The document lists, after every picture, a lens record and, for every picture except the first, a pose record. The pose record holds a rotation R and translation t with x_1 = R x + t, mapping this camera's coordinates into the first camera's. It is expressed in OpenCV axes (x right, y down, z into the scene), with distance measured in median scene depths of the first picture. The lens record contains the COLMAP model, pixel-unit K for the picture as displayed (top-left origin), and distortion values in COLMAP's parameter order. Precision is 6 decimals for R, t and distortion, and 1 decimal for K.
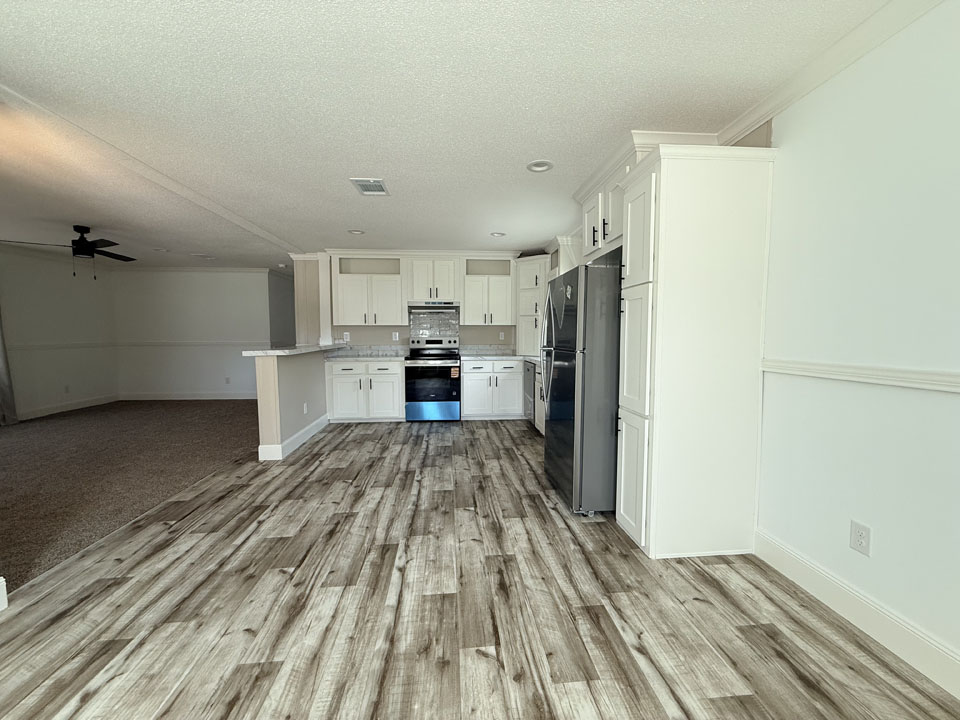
lens RADIAL K [[382.7, 0, 480.1], [0, 382.7, 357.2], [0, 0, 1]] dist [-0.001636, 0.000151]
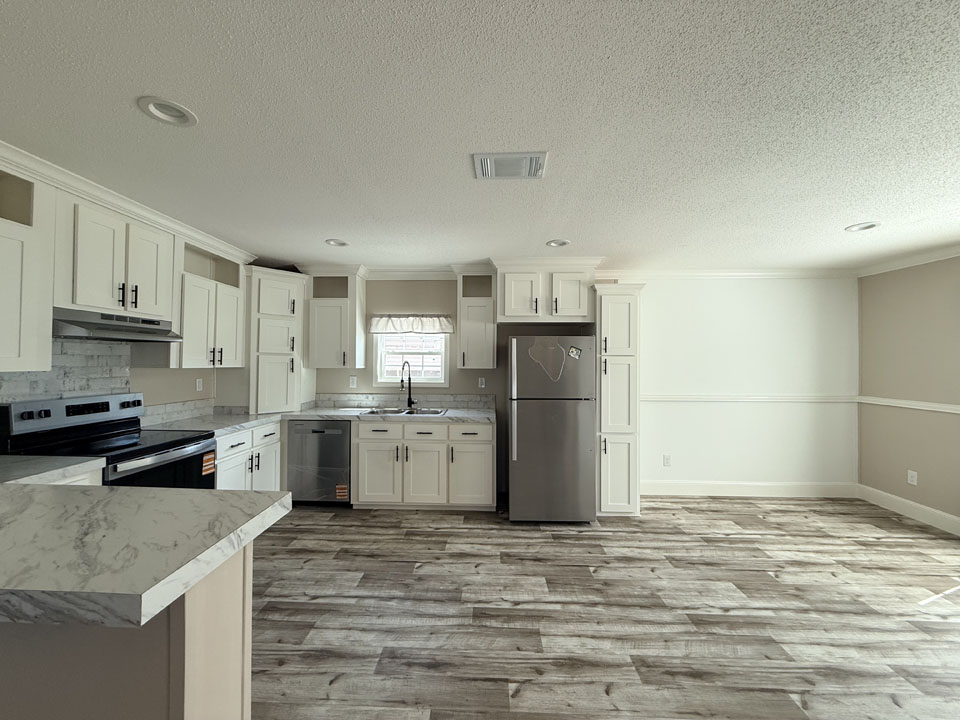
lens RADIAL K [[382.4, 0, 478.7], [0, 382.4, 359.2], [0, 0, 1]] dist [-0.000710, 0.000421]
pose [[0.115694, 0.011023, 0.993224, -1.628721], [0.049846, 0.998614, -0.016889, -0.220771], [-0.992033, 0.051462, 0.114985, 1.797780]]
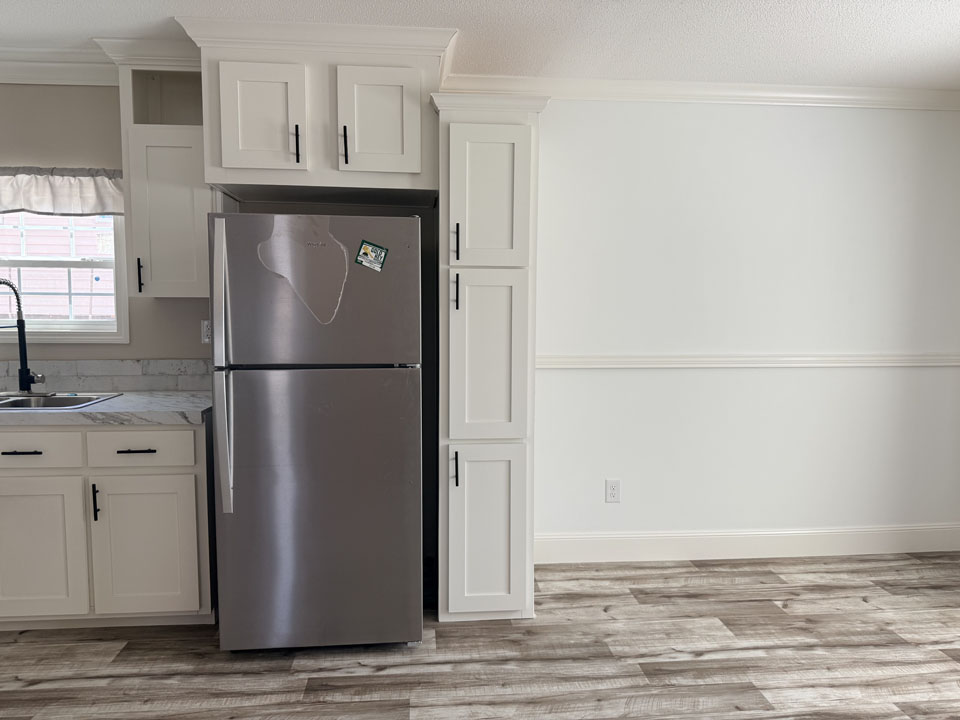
lens RADIAL K [[684.7, 0, 480.2], [0, 684.7, 363.5], [0, 0, 1]] dist [0.006490, -0.009395]
pose [[-0.011643, -0.084811, 0.996329, -1.112314], [0.050387, 0.995081, 0.085294, -0.147326], [-0.998662, 0.051195, -0.007312, 1.325812]]
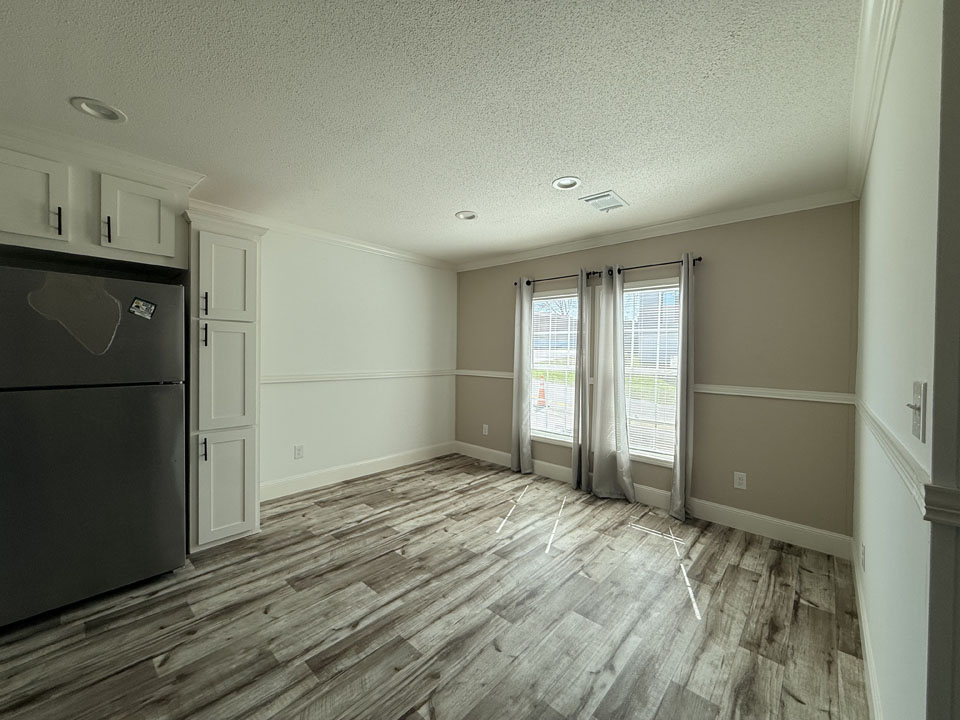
lens RADIAL K [[382.4, 0, 478.7], [0, 382.4, 359.2], [0, 0, 1]] dist [-0.000710, 0.000421]
pose [[-0.681647, -0.014374, 0.731540, -1.236346], [0.030891, 0.998350, 0.048400, -0.129271], [-0.731029, 0.055590, -0.680078, 1.589095]]
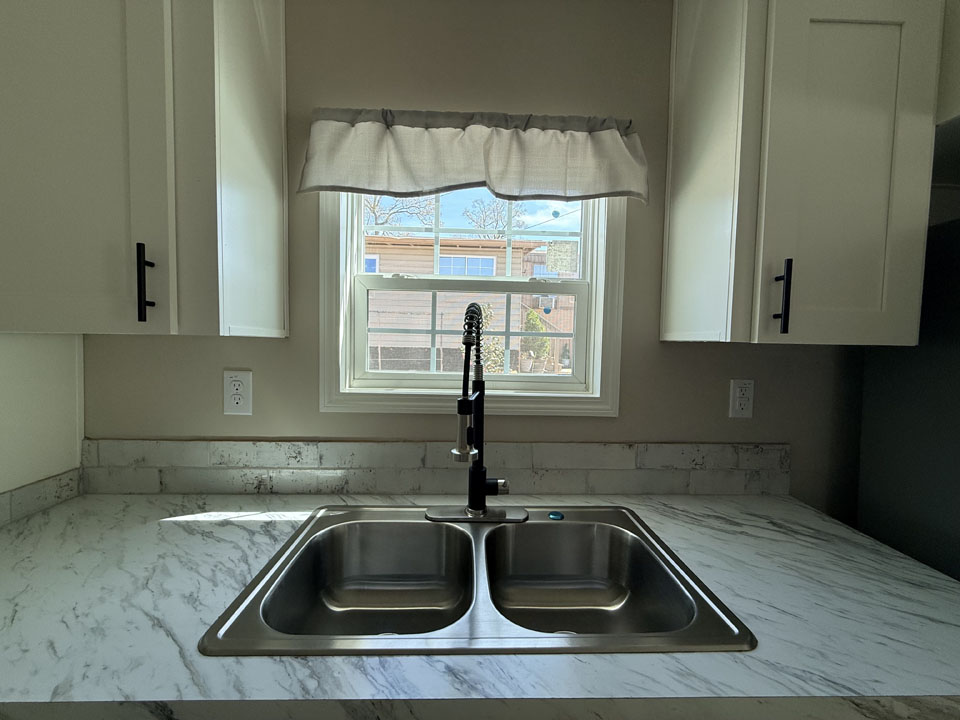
lens RADIAL K [[382.4, 0, 478.7], [0, 382.4, 359.2], [0, 0, 1]] dist [-0.000710, 0.000421]
pose [[0.049010, -0.054610, 0.997304, 0.154095], [0.036718, 0.997928, 0.052840, -0.228201], [-0.998123, 0.034029, 0.050914, 2.479967]]
